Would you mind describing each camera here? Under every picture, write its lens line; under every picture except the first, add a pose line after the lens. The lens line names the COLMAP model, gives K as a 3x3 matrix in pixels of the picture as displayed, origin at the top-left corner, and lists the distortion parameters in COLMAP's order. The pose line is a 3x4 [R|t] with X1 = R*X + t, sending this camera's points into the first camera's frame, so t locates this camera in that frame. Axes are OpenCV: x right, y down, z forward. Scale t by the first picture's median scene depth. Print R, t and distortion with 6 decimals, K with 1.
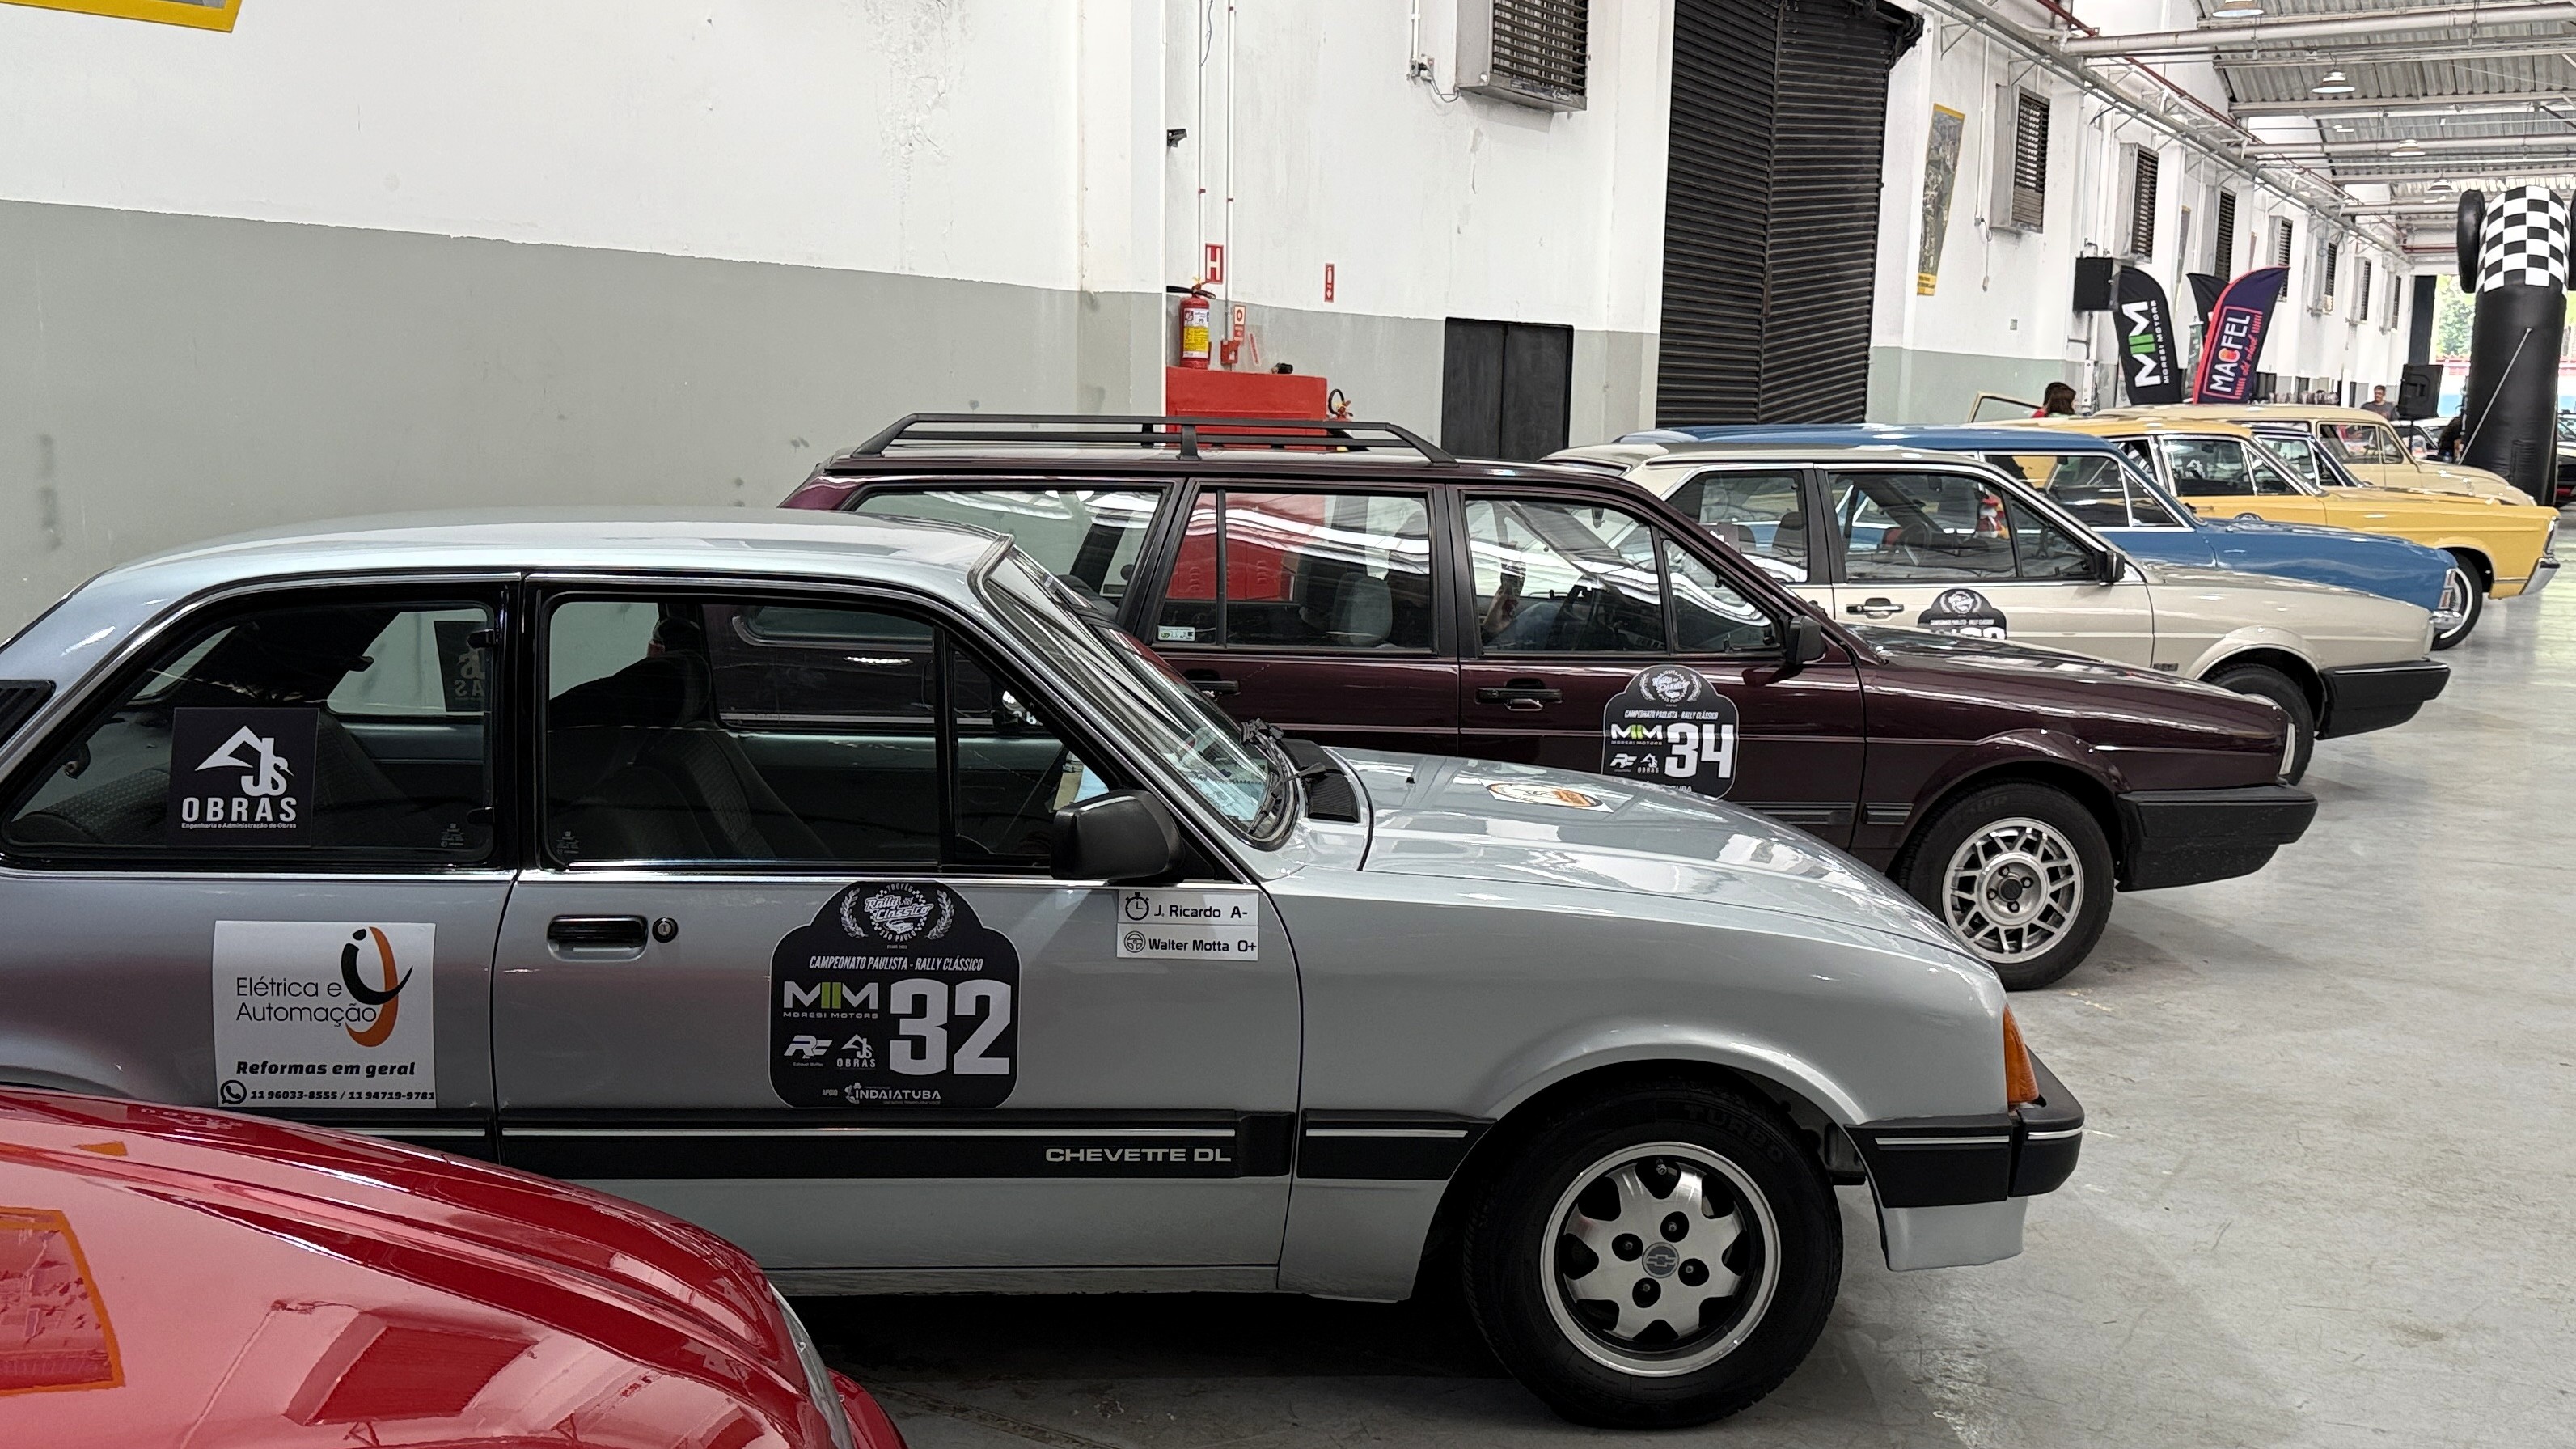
lens RADIAL K [[2355.7, 0, 1326.7], [0, 2355.7, 732.2], [0, 0, 1]] dist [0.181643, -0.550733]
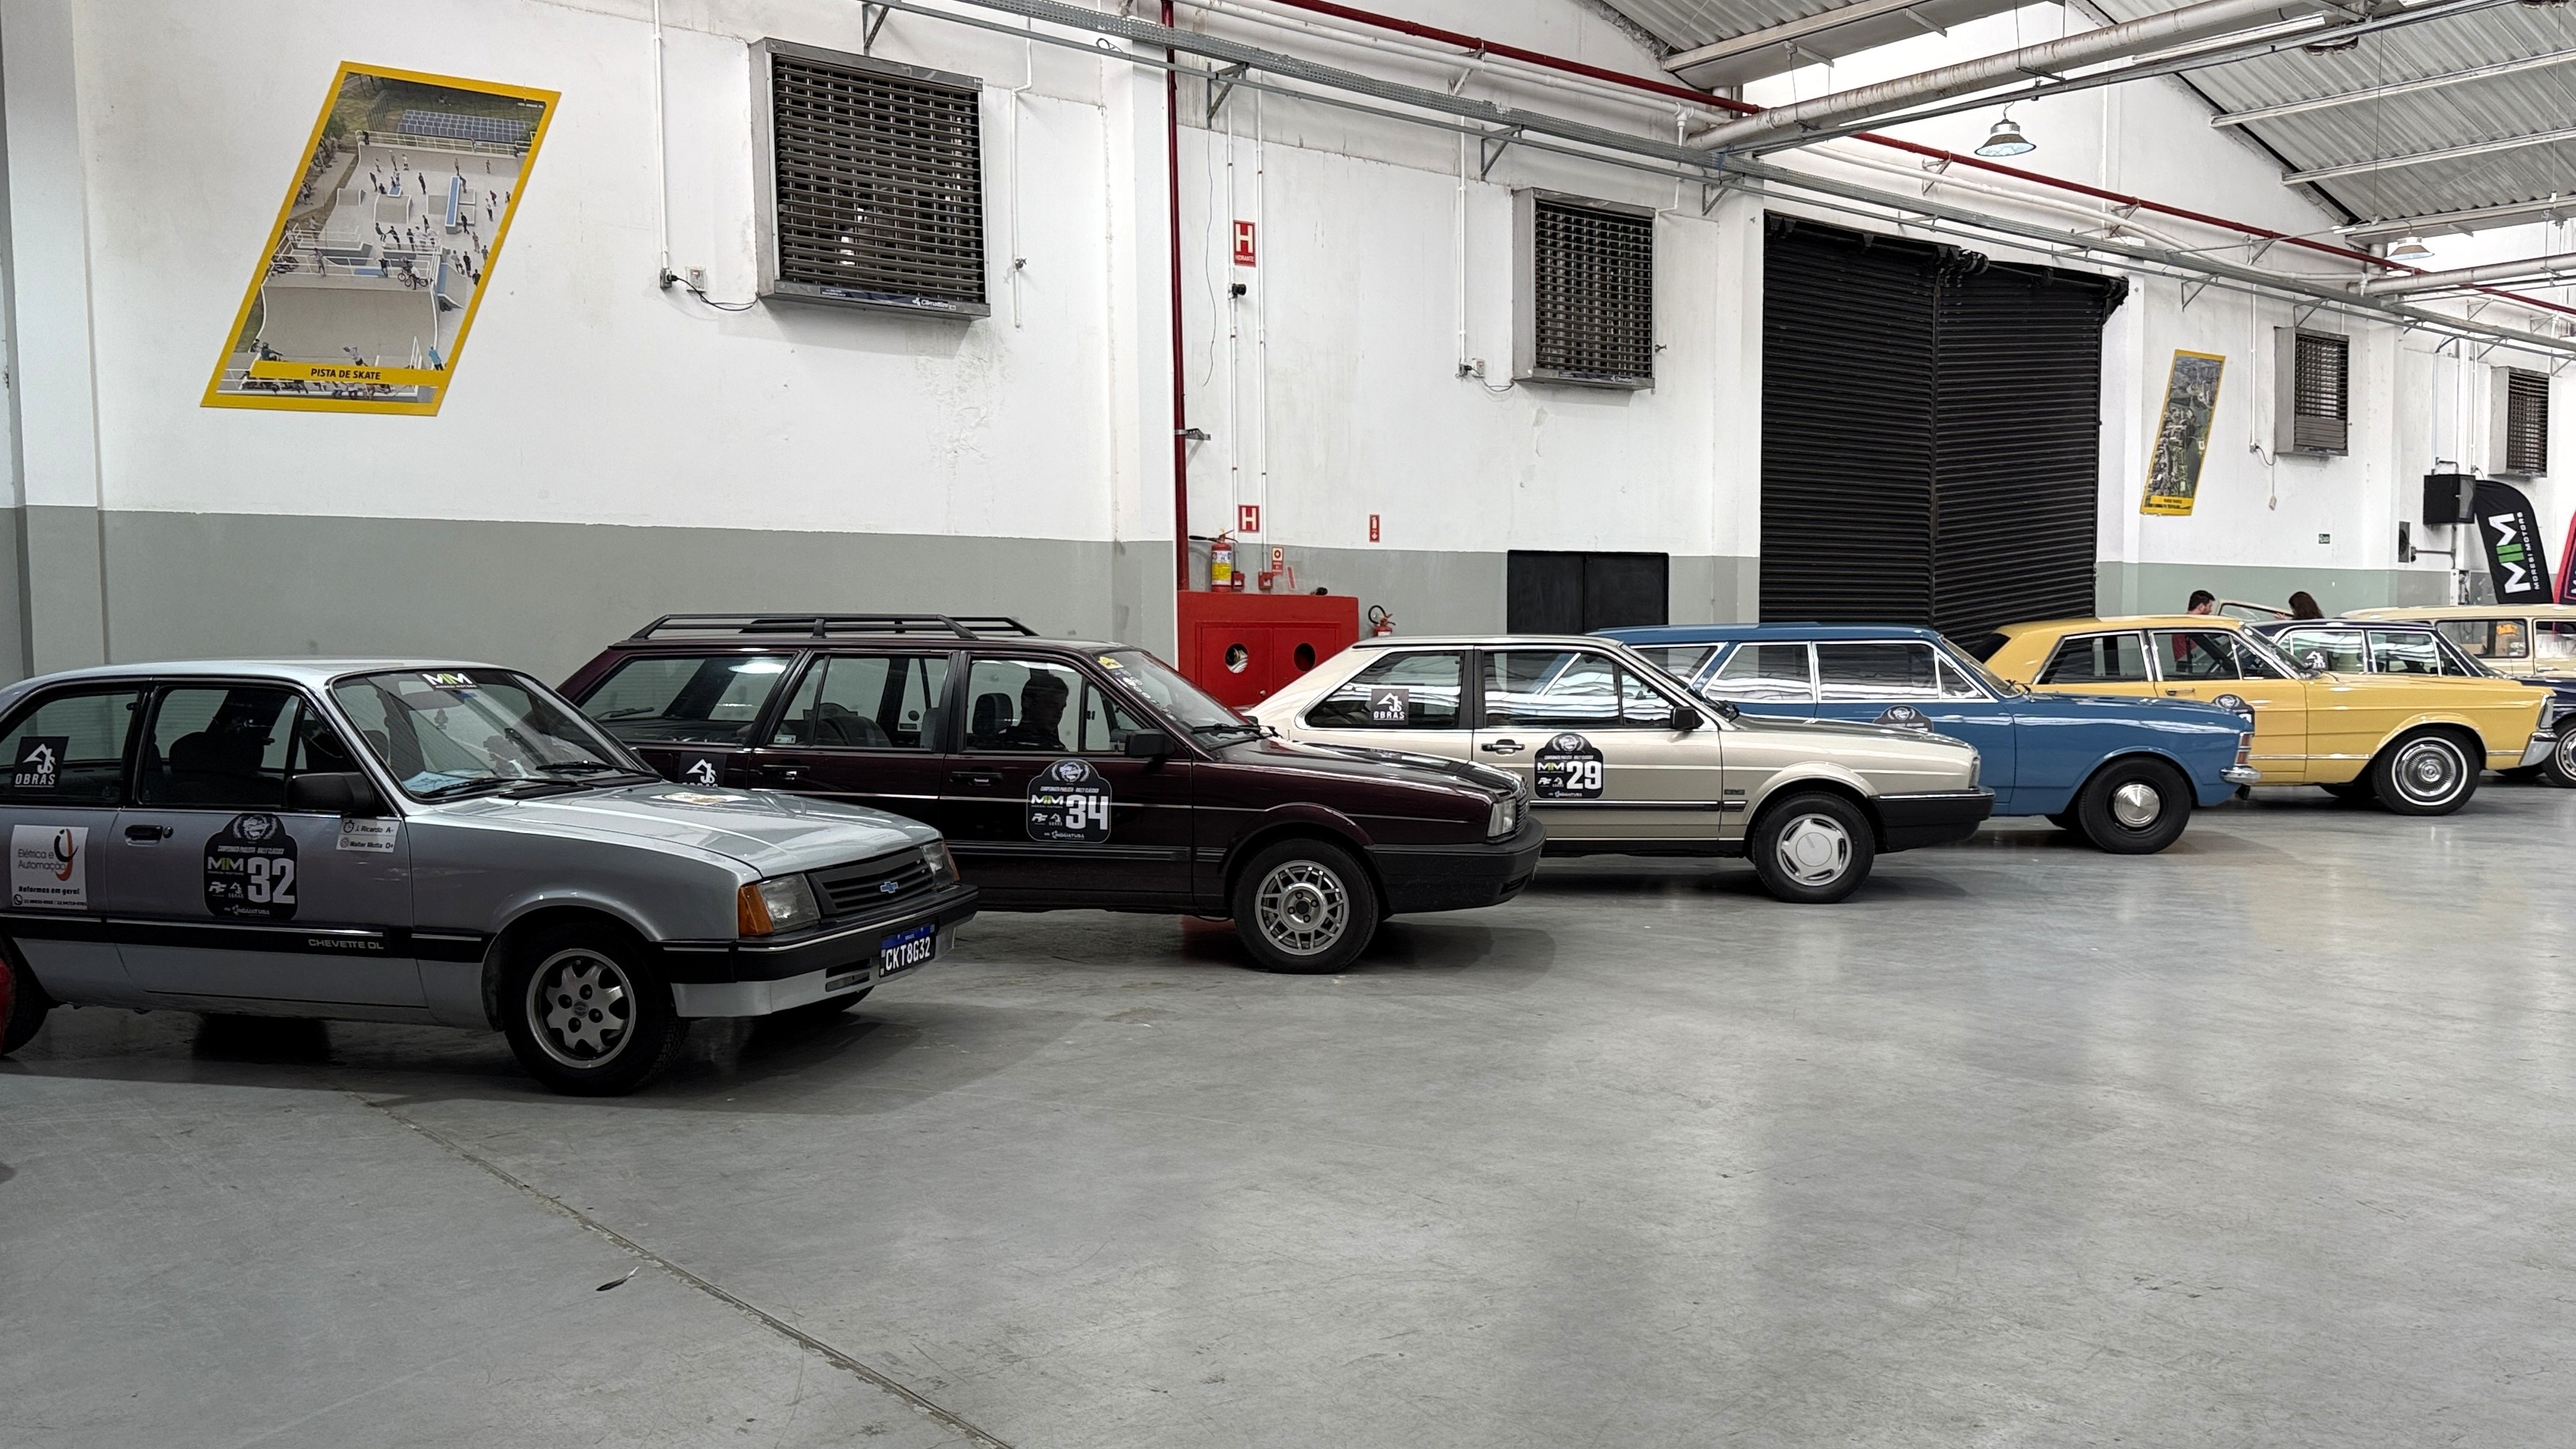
lens RADIAL K [[2107.8, 0, 1288.0], [0, 2107.8, 724.5], [0, 0, 1]] dist [0.133415, -0.264691]
pose [[0.945337, -0.007369, -0.326012, 0.743304], [-0.024523, 0.995307, -0.093608, 0.078163], [0.325172, 0.096486, 0.940720, -0.303851]]
